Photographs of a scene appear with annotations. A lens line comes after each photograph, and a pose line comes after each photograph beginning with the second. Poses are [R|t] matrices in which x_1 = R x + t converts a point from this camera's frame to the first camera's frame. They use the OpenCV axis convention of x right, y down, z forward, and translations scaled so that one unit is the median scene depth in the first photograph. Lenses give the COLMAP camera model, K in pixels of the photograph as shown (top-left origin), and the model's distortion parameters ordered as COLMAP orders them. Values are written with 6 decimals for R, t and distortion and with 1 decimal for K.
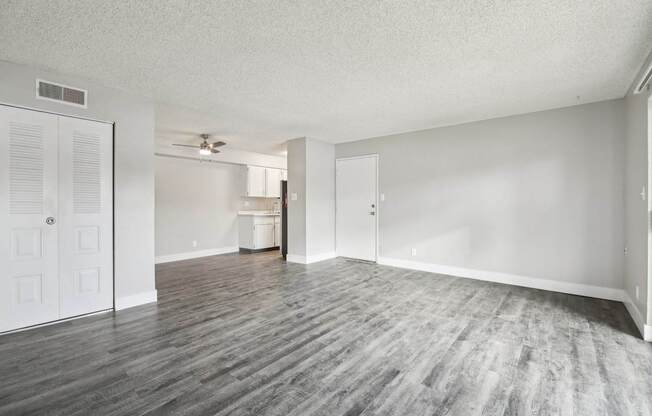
lens RADIAL K [[291.8, 0, 324.8], [0, 291.8, 204.4], [0, 0, 1]] dist [-0.003668, -0.003329]
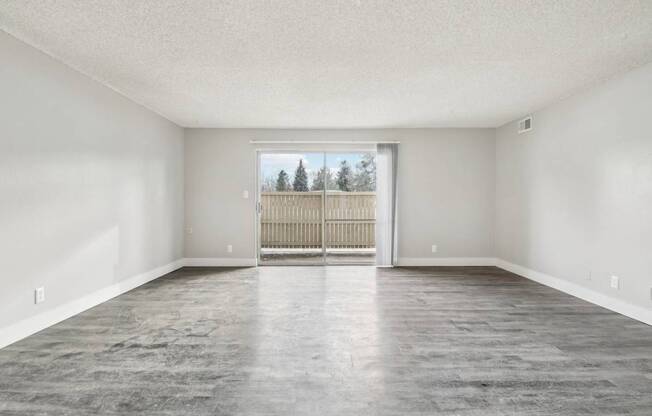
lens RADIAL K [[291.8, 0, 326.5], [0, 291.8, 205.3], [0, 0, 1]] dist [-0.003668, -0.003329]
pose [[-0.639805, -0.011533, 0.768451, -0.710415], [-0.000451, 0.999893, 0.014631, 0.010798], [-0.768537, 0.009015, -0.639742, 1.769704]]
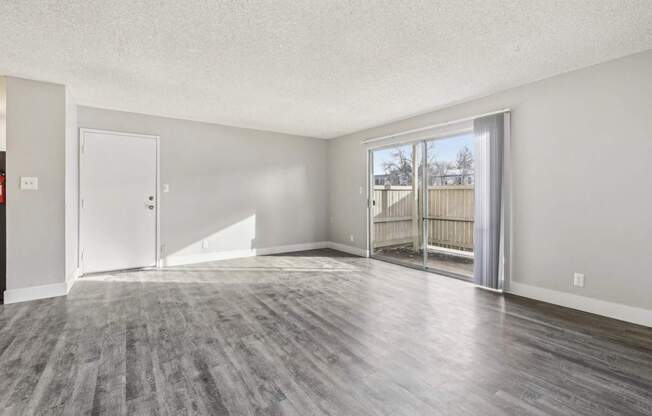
lens RADIAL K [[291.8, 0, 328.4], [0, 291.8, 204.4], [0, 0, 1]] dist [-0.003668, -0.003329]
pose [[0.272454, -0.029634, 0.961712, -0.998669], [0.005671, 0.999558, 0.029193, 0.002341], [-0.962152, -0.002500, 0.272502, 0.619668]]
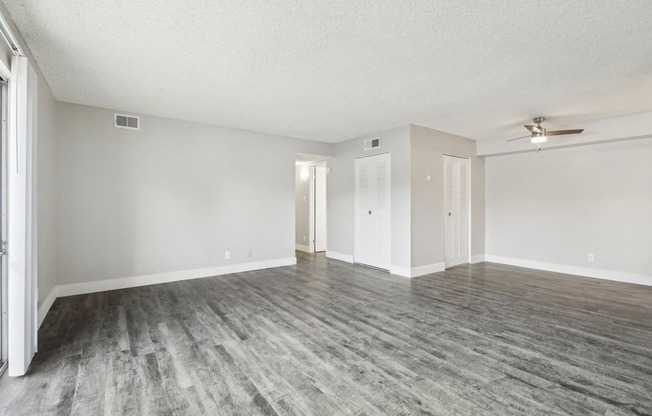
lens RADIAL K [[291.8, 0, 323.7], [0, 291.8, 202.0], [0, 0, 1]] dist [-0.003668, -0.003329]
pose [[-0.253420, -0.009550, -0.967309, 1.014760], [-0.005560, 0.999949, -0.008416, 0.004896], [0.967340, 0.003246, -0.253460, 1.225723]]
